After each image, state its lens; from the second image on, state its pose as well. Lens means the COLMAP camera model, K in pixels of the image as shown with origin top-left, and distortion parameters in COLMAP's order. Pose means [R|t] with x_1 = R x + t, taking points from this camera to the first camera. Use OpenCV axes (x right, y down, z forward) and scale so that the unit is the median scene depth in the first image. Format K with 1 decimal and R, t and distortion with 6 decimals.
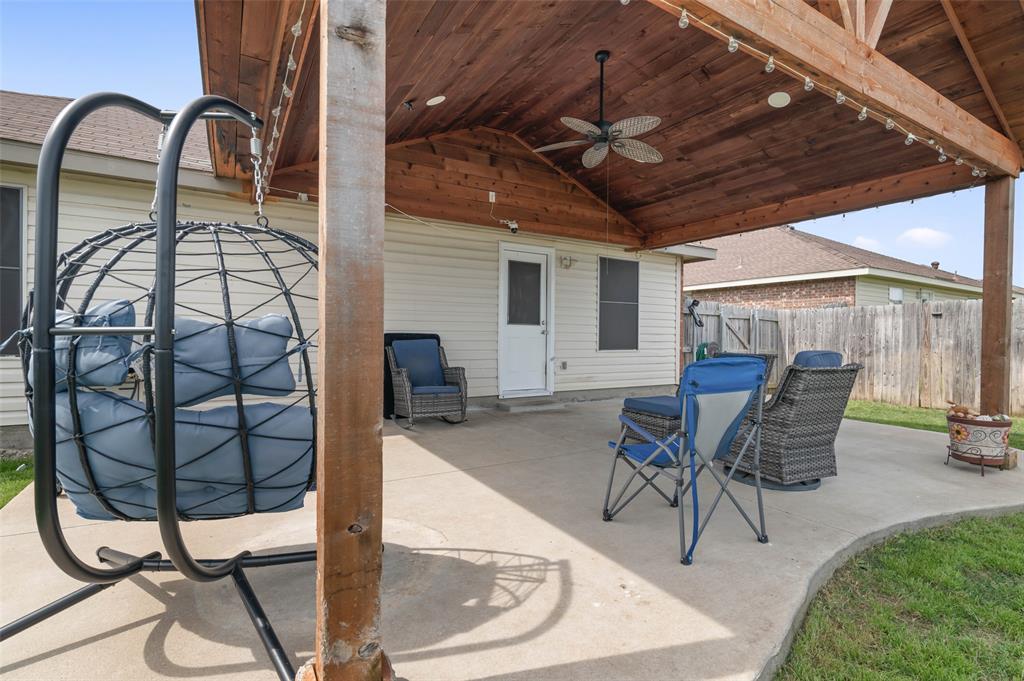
lens RADIAL K [[477.2, 0, 515.1], [0, 477.2, 340.0], [0, 0, 1]] dist [-0.001343, -0.001596]
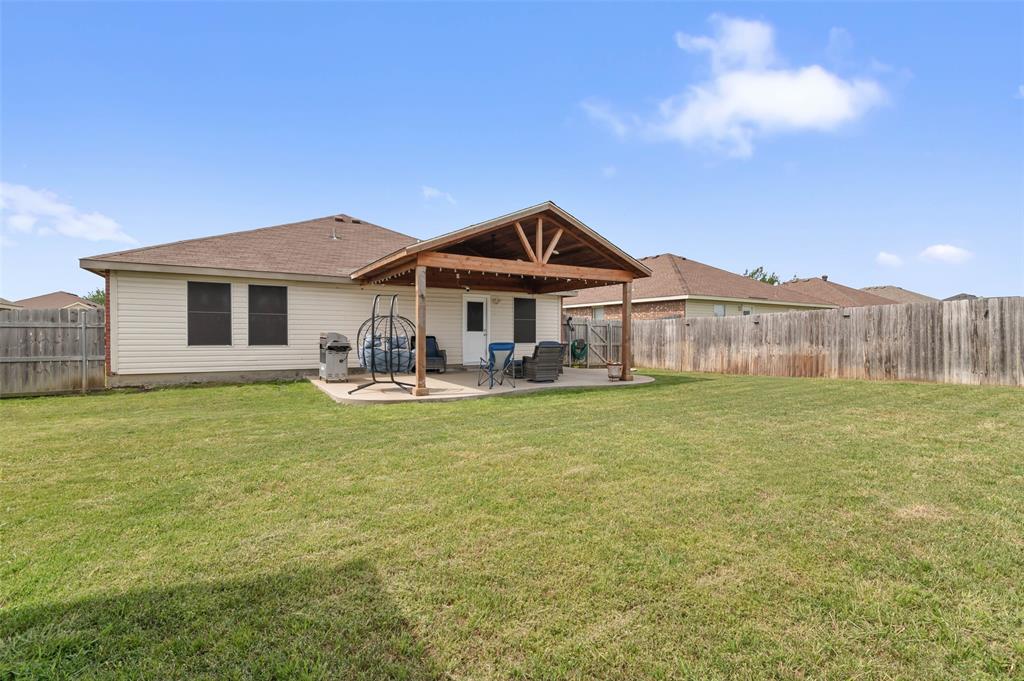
lens RADIAL K [[452.8, 0, 512.0], [0, 452.8, 340.5], [0, 0, 1]] dist [-0.000441, -0.000239]
pose [[0.999985, -0.005262, 0.001362, 0.164586], [0.005254, 0.999968, 0.005983, -0.002153], [-0.001394, -0.005976, 0.999981, -0.933356]]
